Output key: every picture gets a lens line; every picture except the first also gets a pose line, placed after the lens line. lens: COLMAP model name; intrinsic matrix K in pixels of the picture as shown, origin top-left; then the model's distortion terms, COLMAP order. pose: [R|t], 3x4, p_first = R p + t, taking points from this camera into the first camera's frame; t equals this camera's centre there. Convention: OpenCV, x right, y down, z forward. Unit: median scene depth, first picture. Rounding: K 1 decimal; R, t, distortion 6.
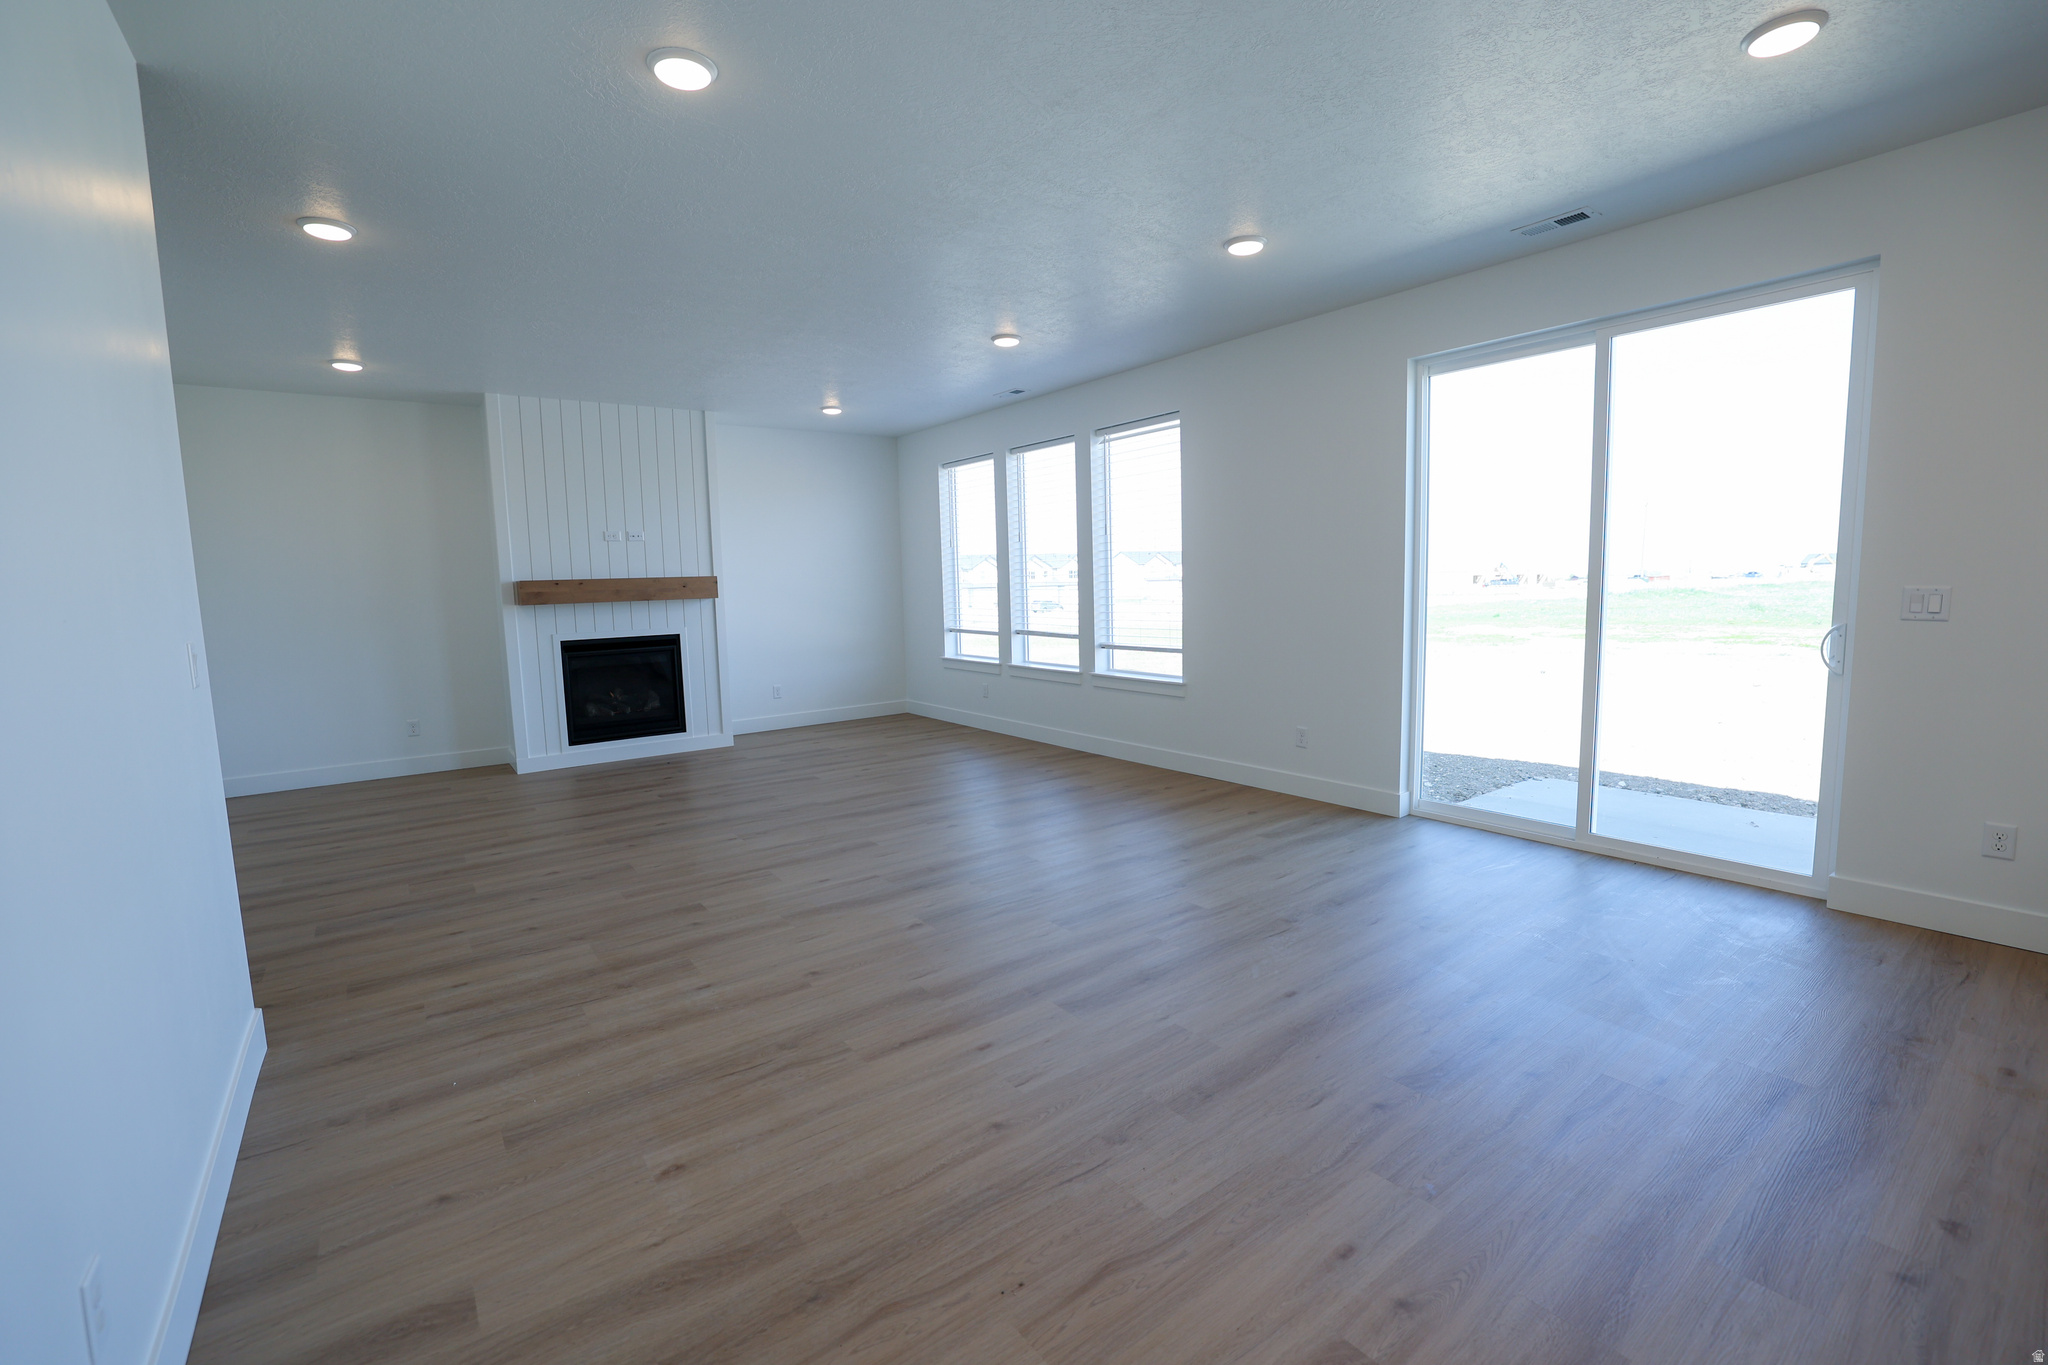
lens RADIAL K [[878.3, 0, 1026.2], [0, 878.3, 671.1], [0, 0, 1]] dist [-0.052024, 0.020564]
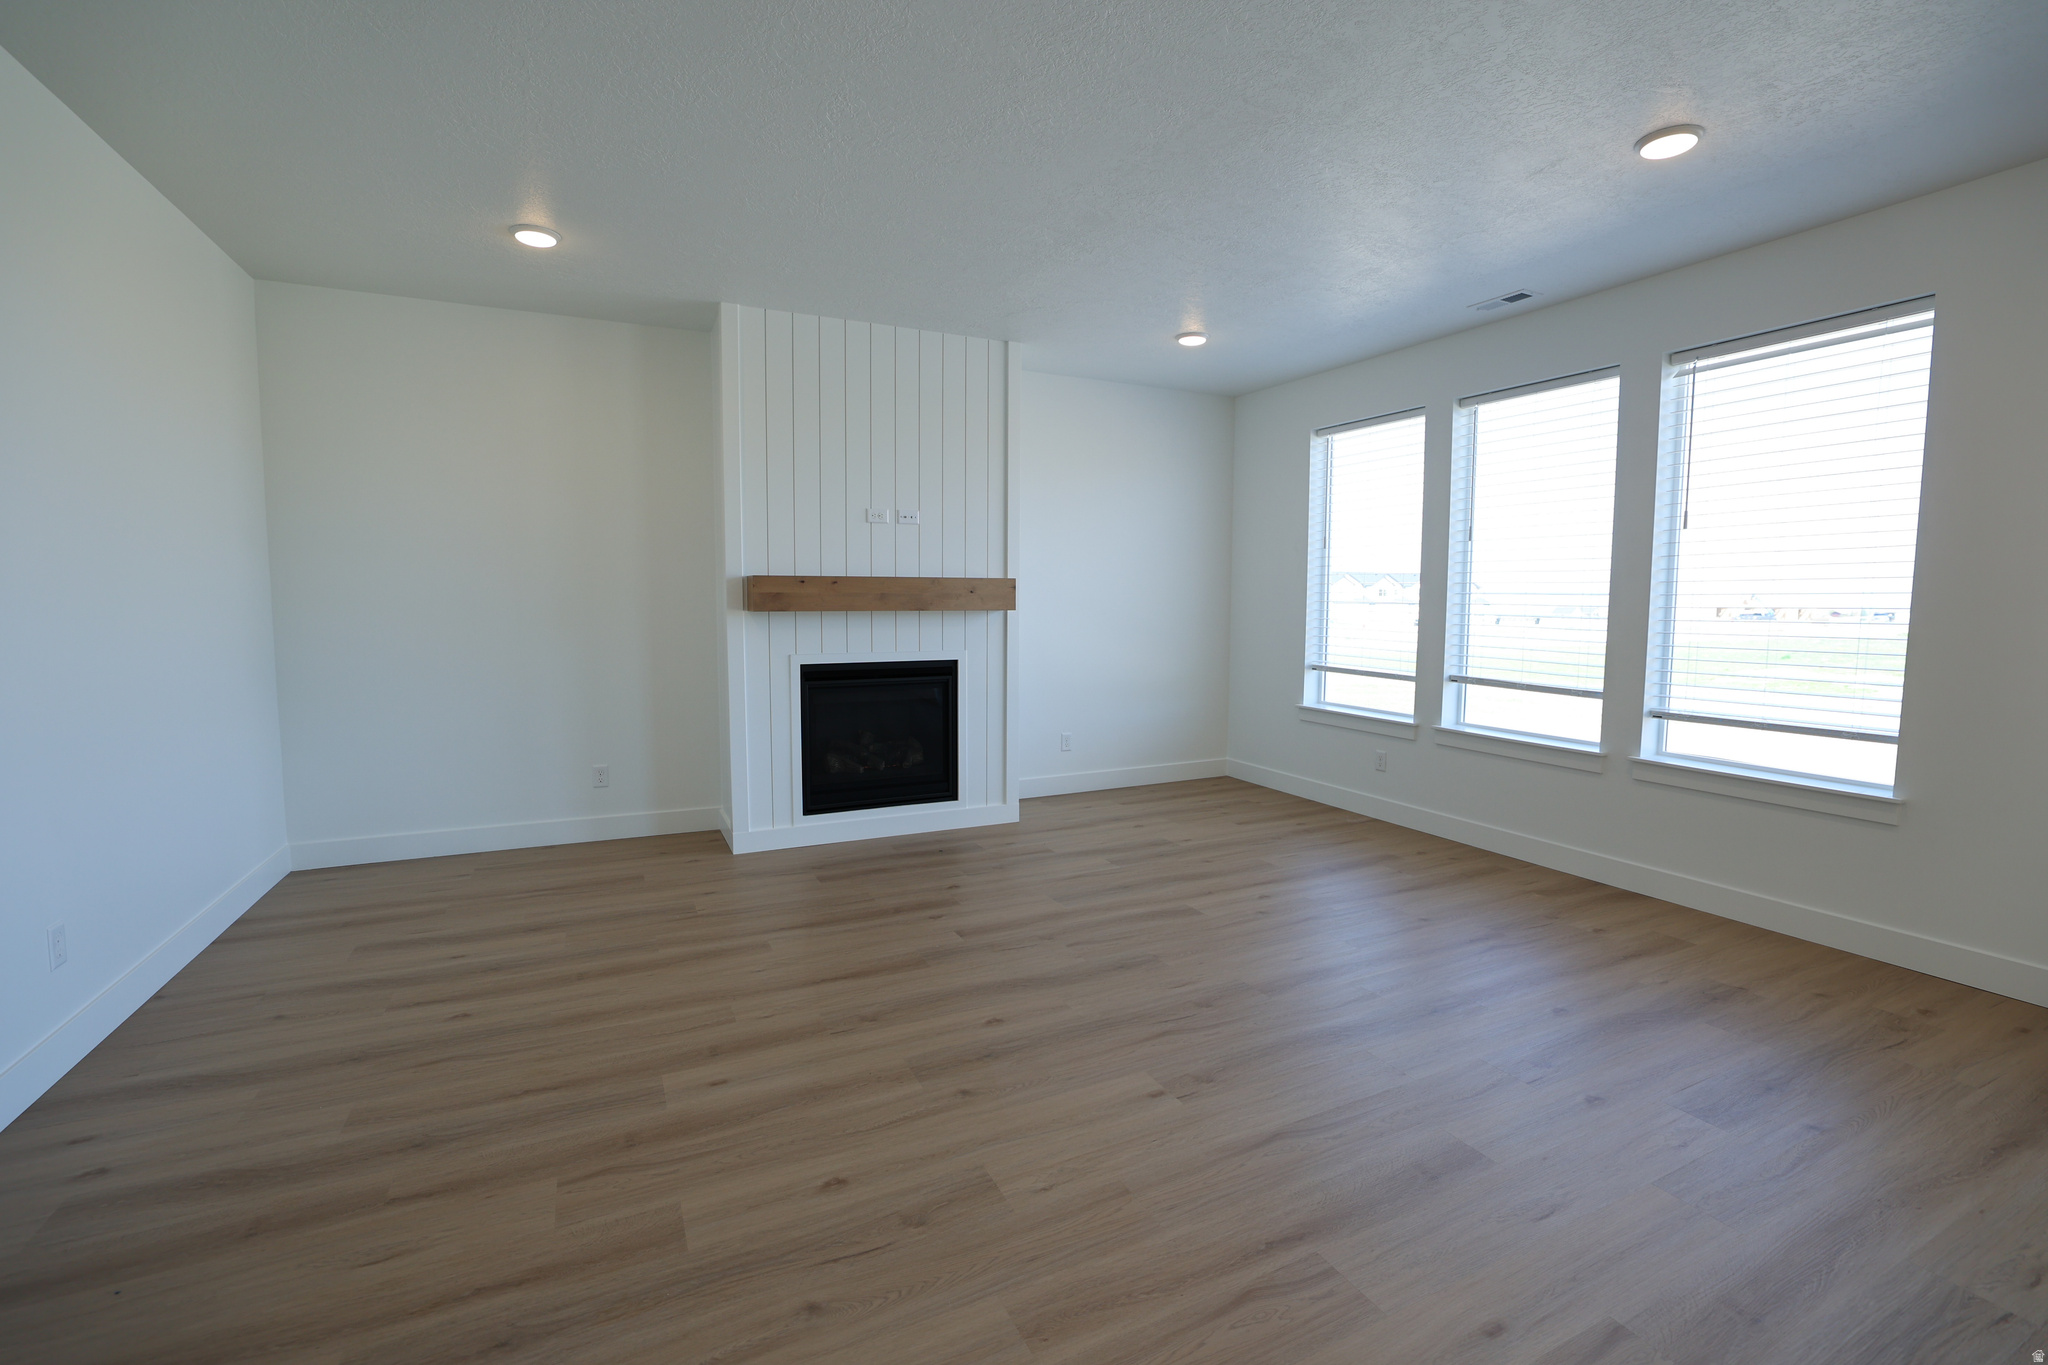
lens RADIAL K [[878.3, 0, 1026.2], [0, 878.3, 671.1], [0, 0, 1]] dist [-0.052024, 0.020564]
pose [[0.982747, 0.045750, -0.179207, -0.230356], [-0.048783, 0.998731, -0.012550, -0.029065], [0.178405, 0.021075, 0.983731, 0.338236]]
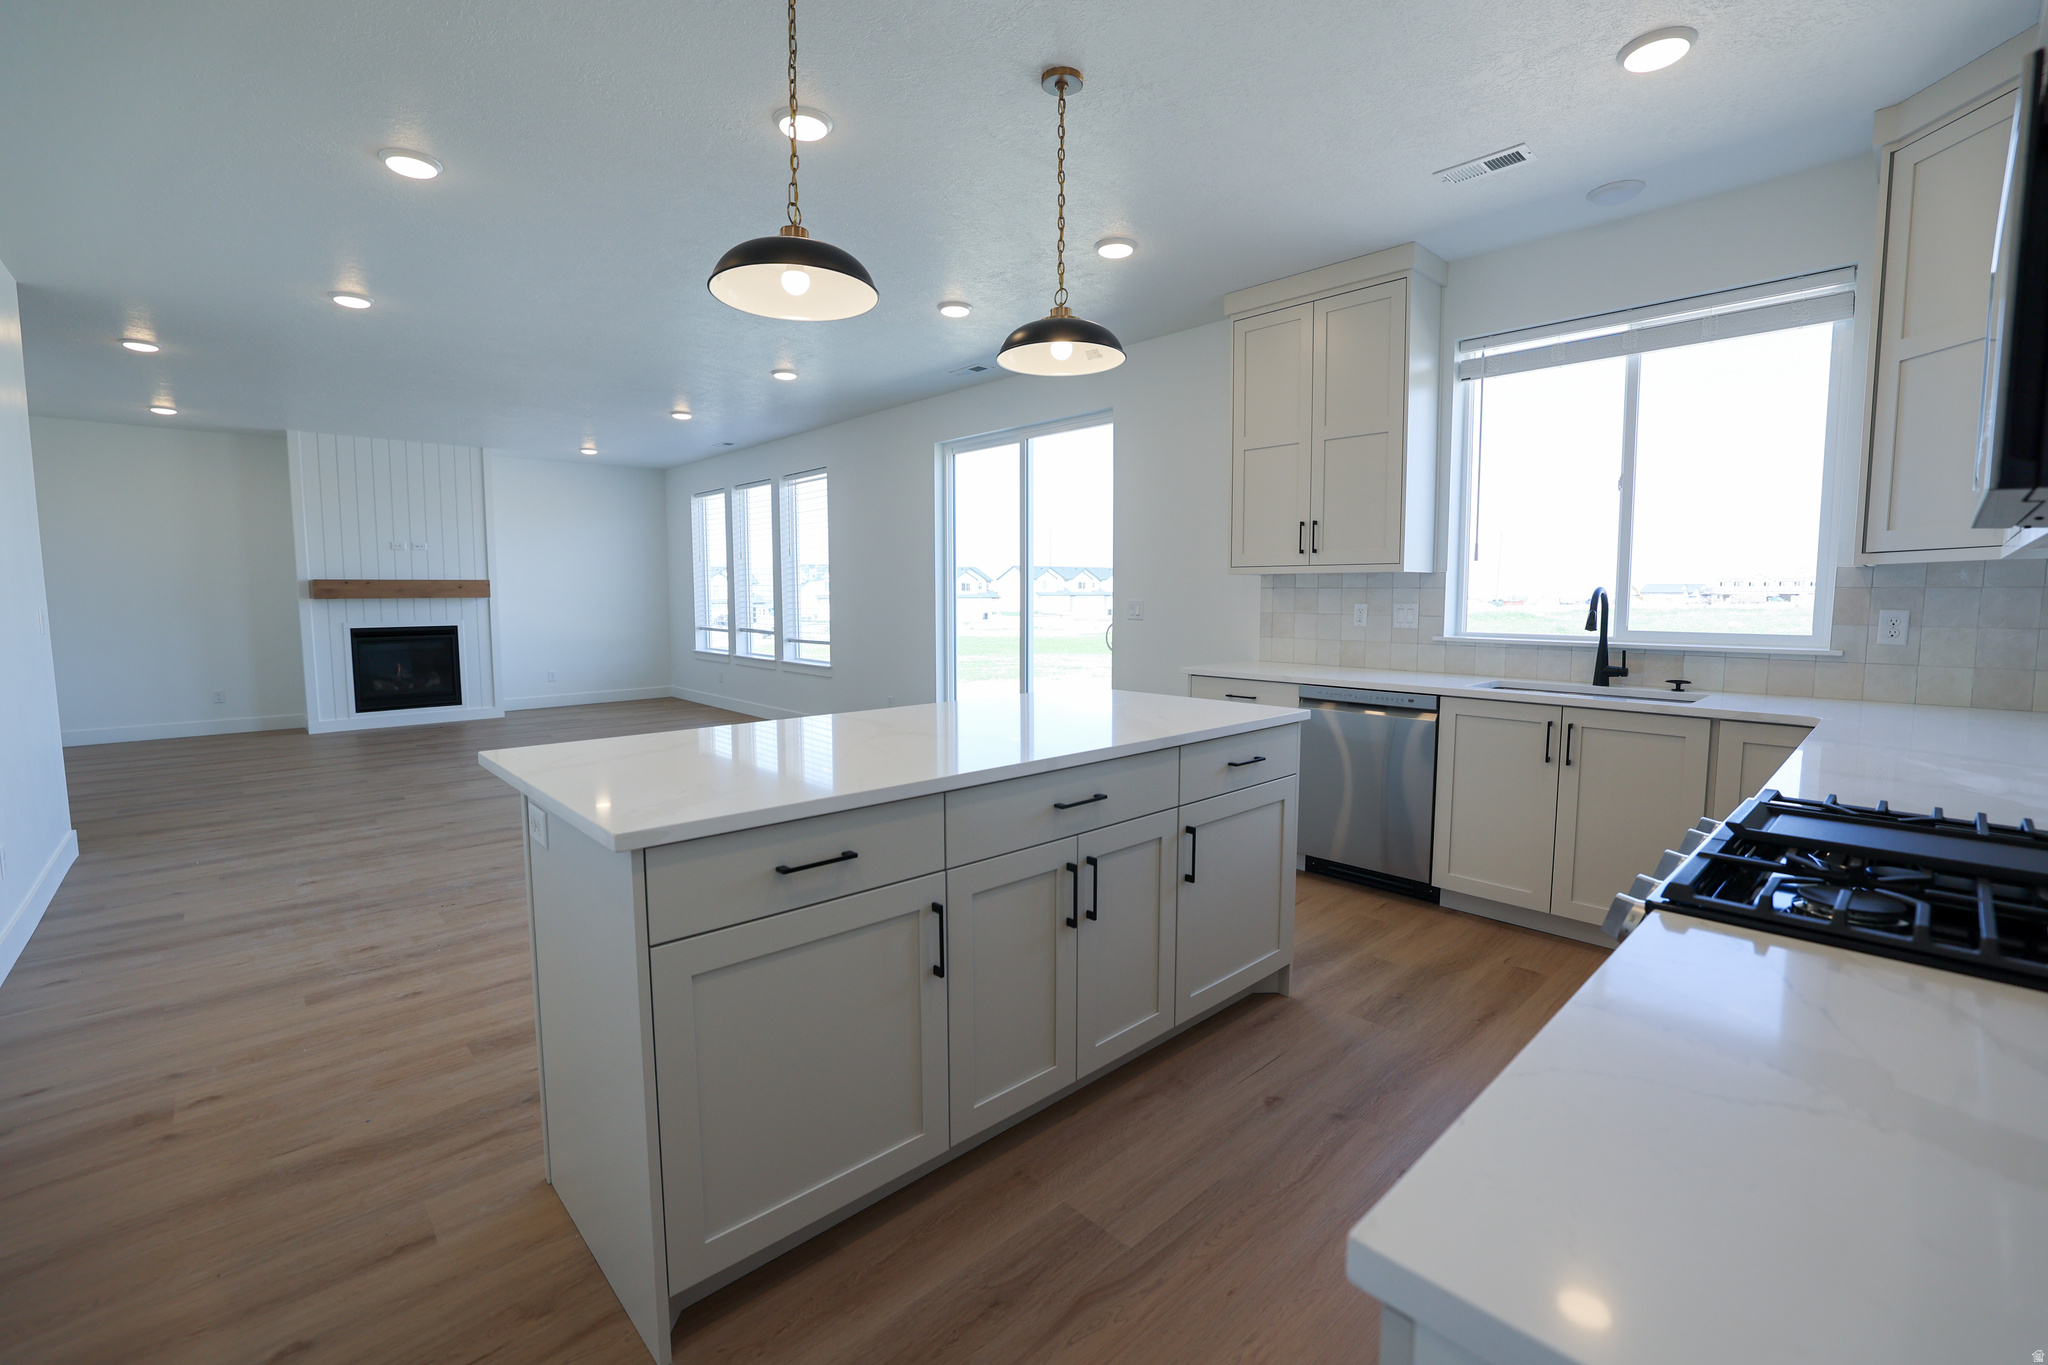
lens RADIAL K [[884.1, 0, 1033.6], [0, 884.1, 665.0], [0, 0, 1]] dist [-0.049182, 0.018423]
pose [[0.993756, 0.014798, 0.110589, 0.299751], [-0.012358, 0.999666, -0.022717, 0.033486], [-0.110888, 0.021208, 0.993607, -0.339389]]
